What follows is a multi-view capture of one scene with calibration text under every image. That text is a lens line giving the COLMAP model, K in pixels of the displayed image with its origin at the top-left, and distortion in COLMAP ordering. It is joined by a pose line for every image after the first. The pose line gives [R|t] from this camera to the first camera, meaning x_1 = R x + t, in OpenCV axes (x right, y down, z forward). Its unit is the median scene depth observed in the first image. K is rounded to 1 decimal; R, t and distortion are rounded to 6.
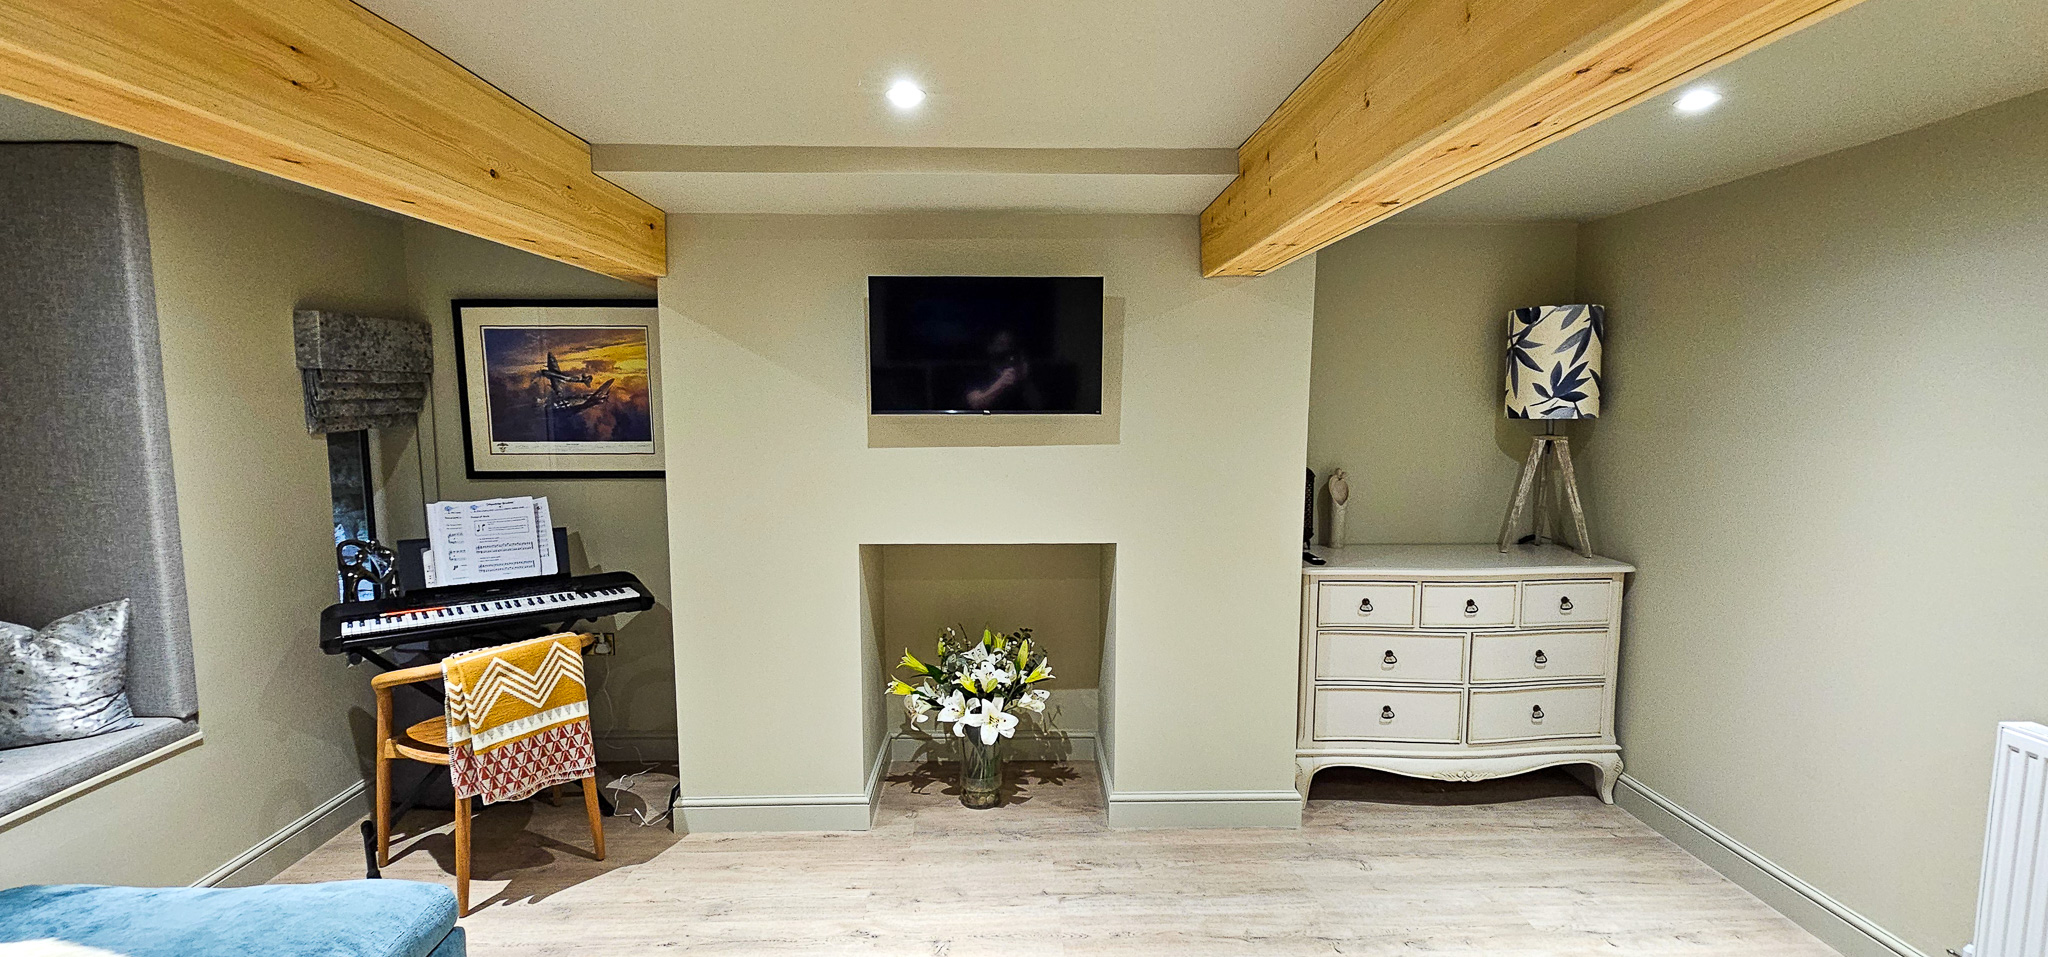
lens RADIAL K [[879.5, 0, 1024.0], [0, 879.5, 478.5], [0, 0, 1]] dist [0.001203, 0.000374]
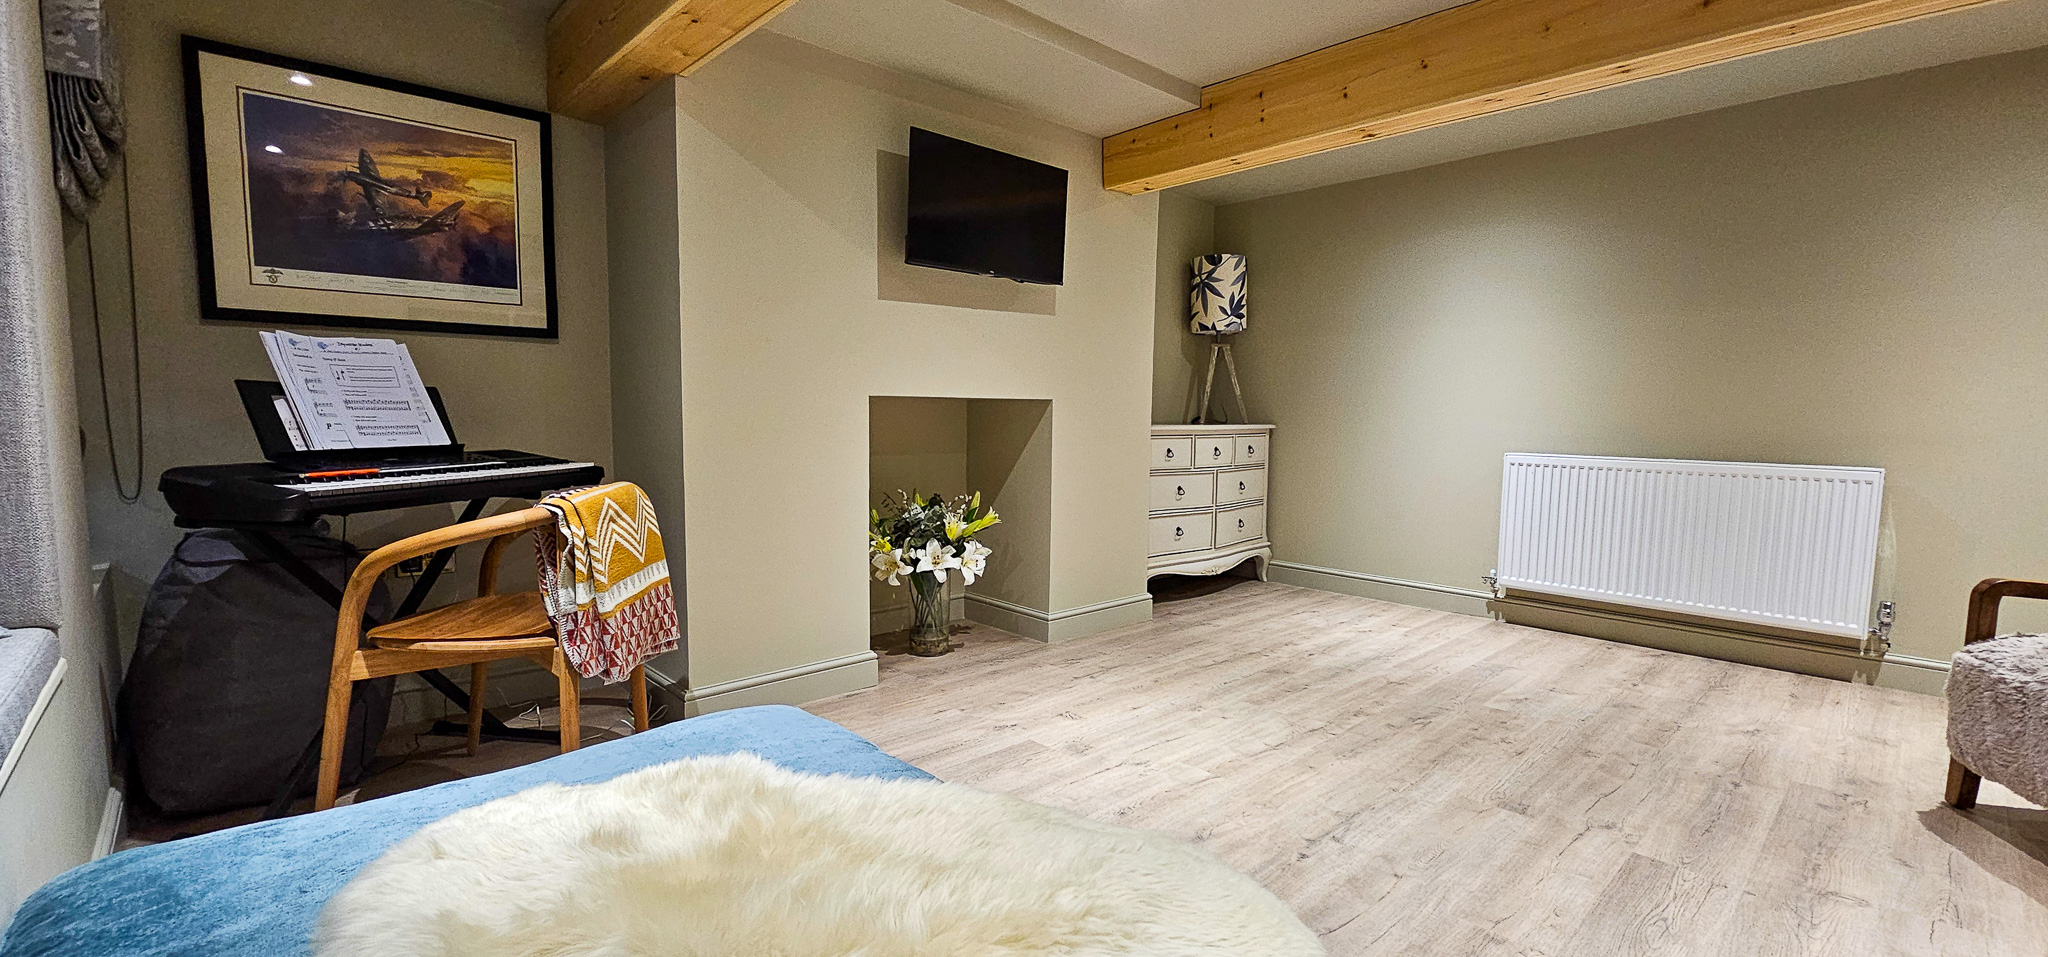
lens RADIAL K [[866.8, 0, 1031.9], [0, 866.8, 479.0], [0, 0, 1]] dist [-0.001745, -0.000055]
pose [[0.746395, -0.045344, 0.663957, -0.682982], [0.052585, 0.998575, 0.009082, 0.163831], [-0.663423, 0.028135, 0.747716, 0.134954]]
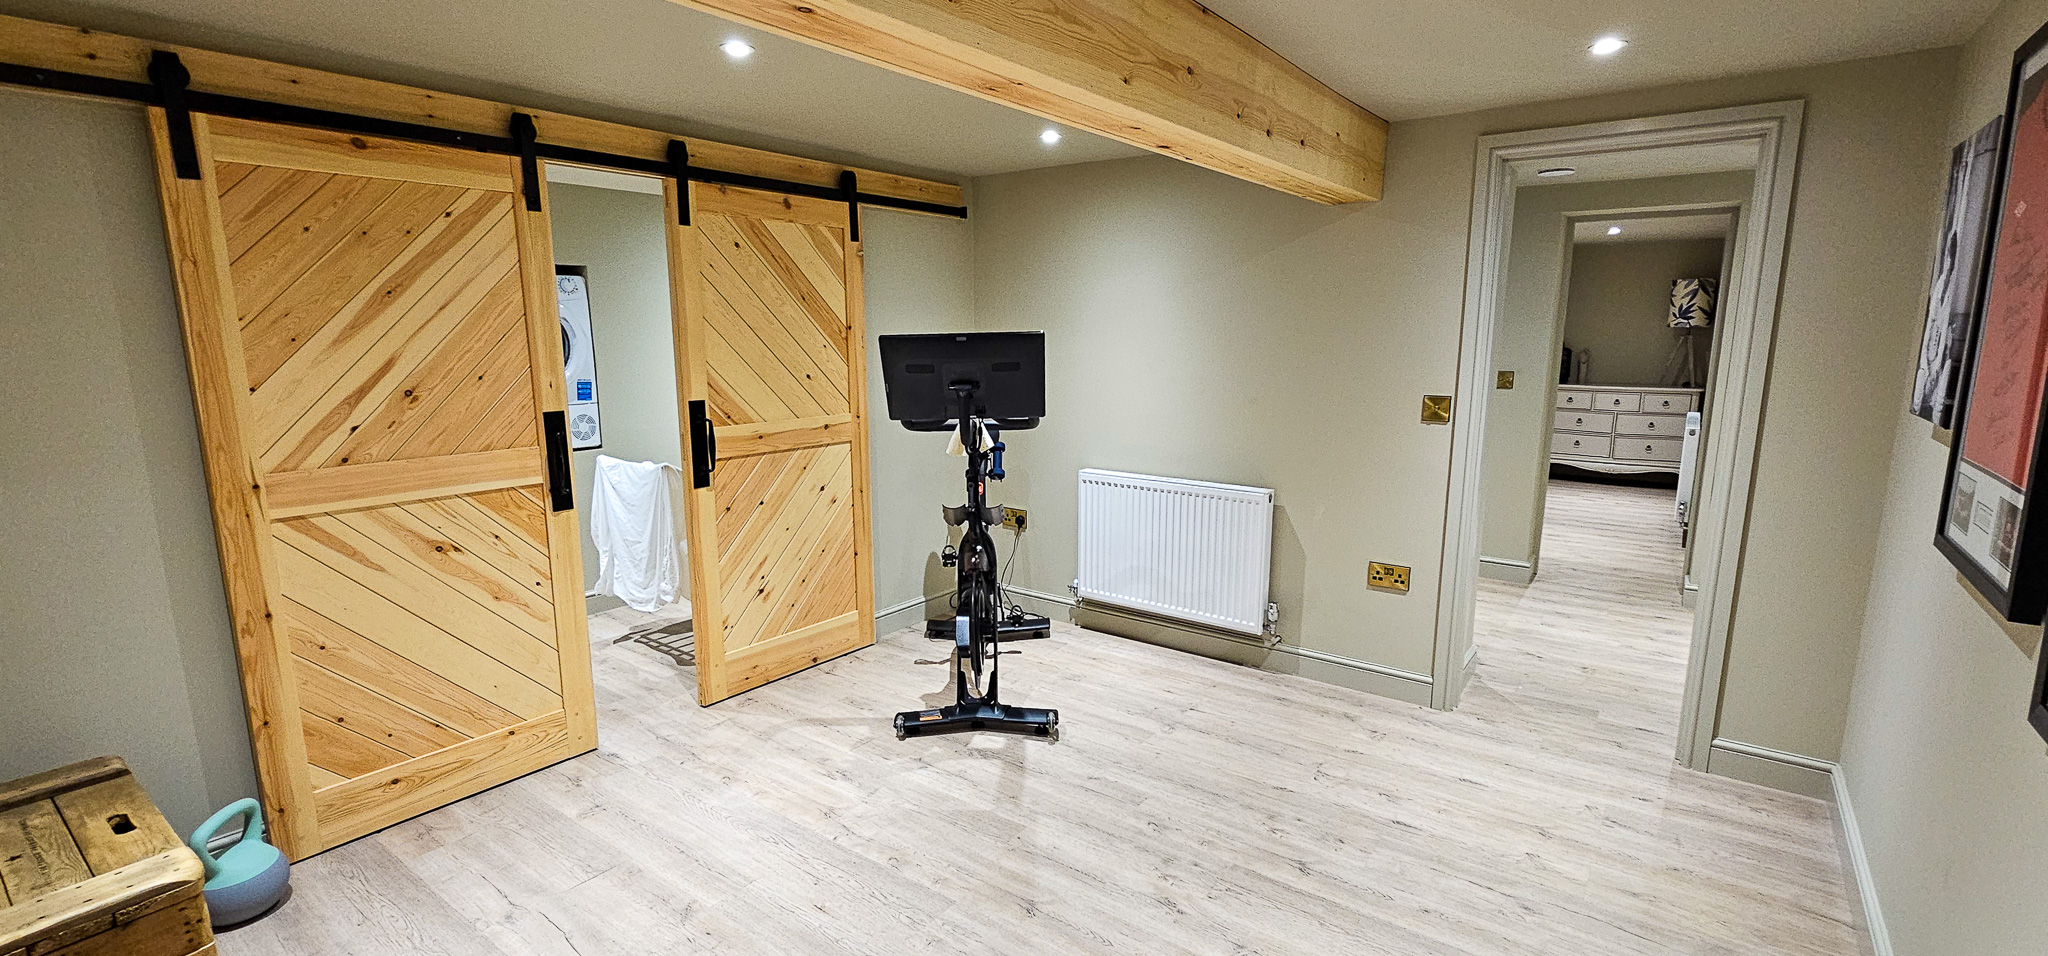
lens RADIAL K [[909.4, 0, 1024.0], [0, 909.4, 478.0], [0, 0, 1]] dist [-0.002325, 0.000197]
pose [[0.779997, 0.100831, -0.617606, 0.825485], [-0.061466, 0.994506, 0.084736, 0.249416], [0.622757, -0.028132, 0.781910, -2.129414]]
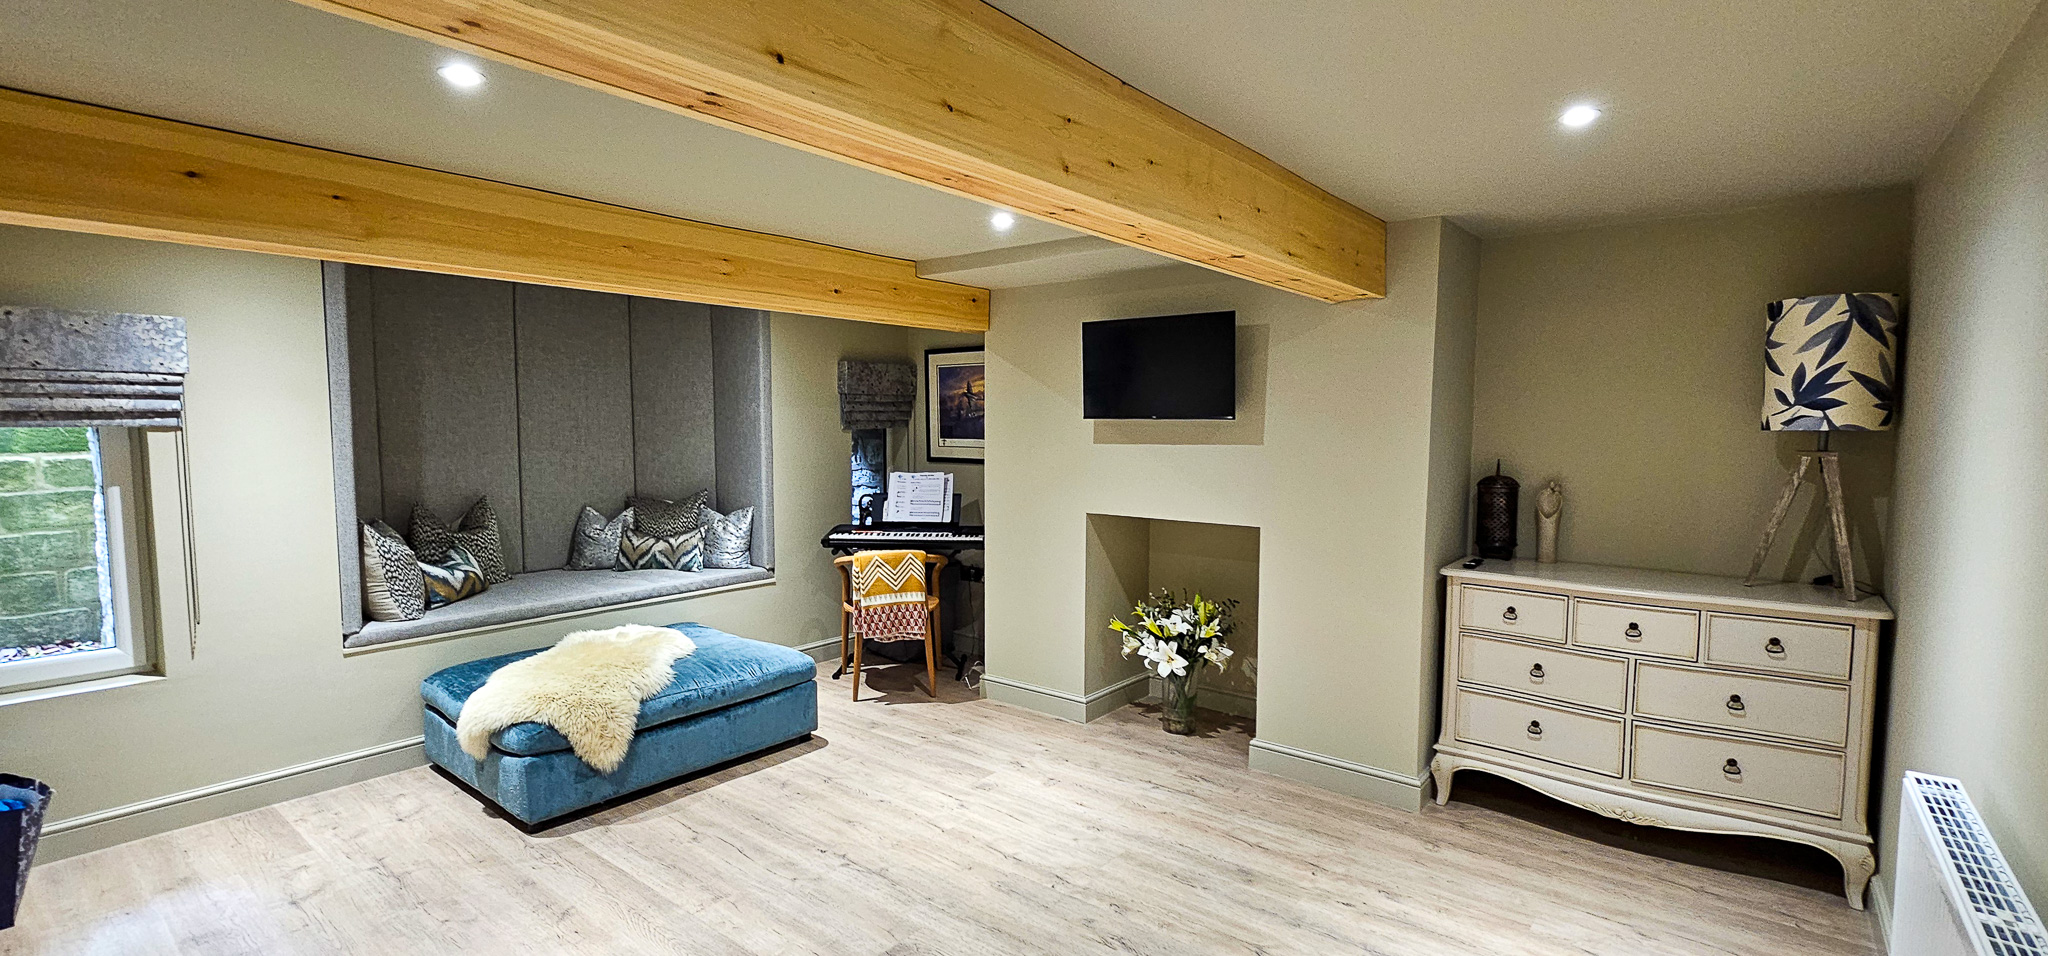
lens RADIAL K [[909.4, 0, 1024.0], [0, 909.4, 478.0], [0, 0, 1]] dist [-0.002325, 0.000197]
pose [[0.756979, 0.044962, -0.651891, 0.648694], [-0.066002, 0.997789, -0.007823, 0.035677], [0.650098, 0.048948, 0.758272, -0.151509]]
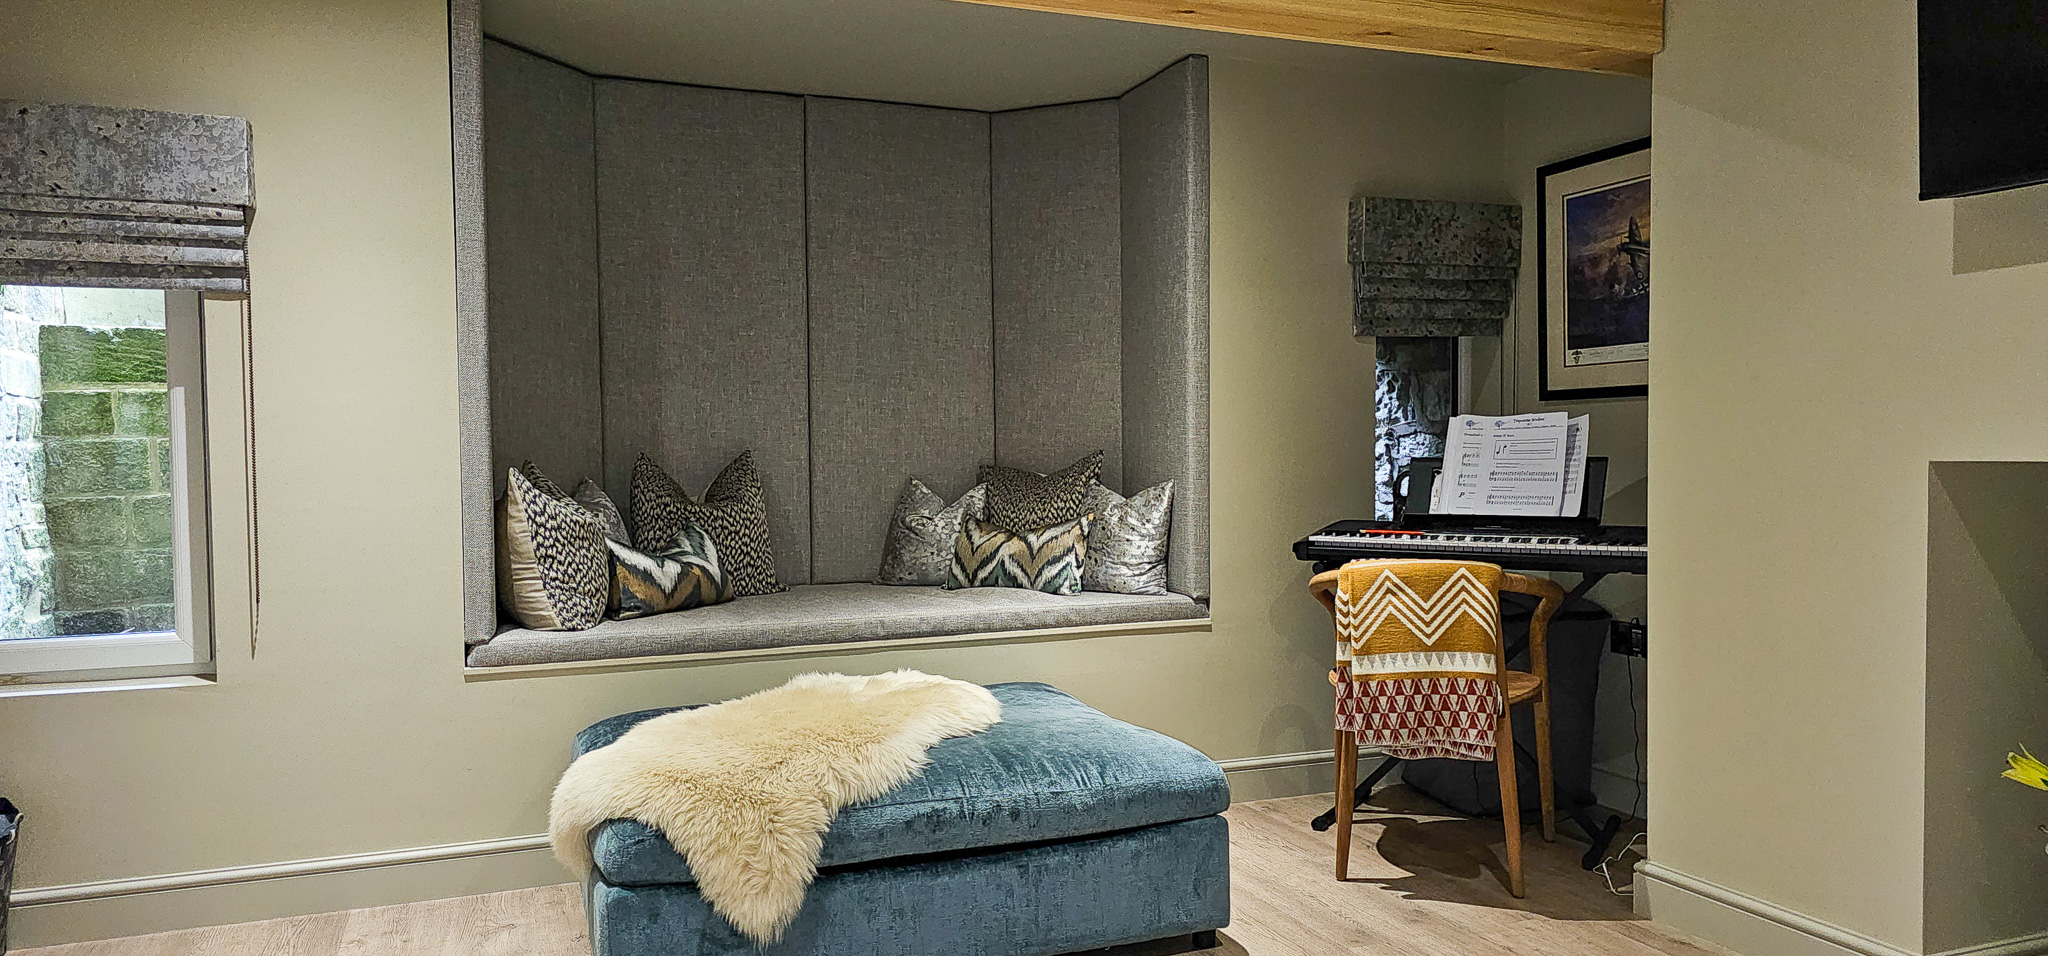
lens RADIAL K [[1380.1, 0, 1037.8], [0, 1380.1, 490.0], [0, 0, 1]] dist [0.074340, -0.076395]
pose [[0.335149, 0.023034, -0.941884, 0.403866], [-0.083223, 0.996517, -0.005243, 0.134570], [0.938482, 0.080144, 0.335898, 0.217497]]
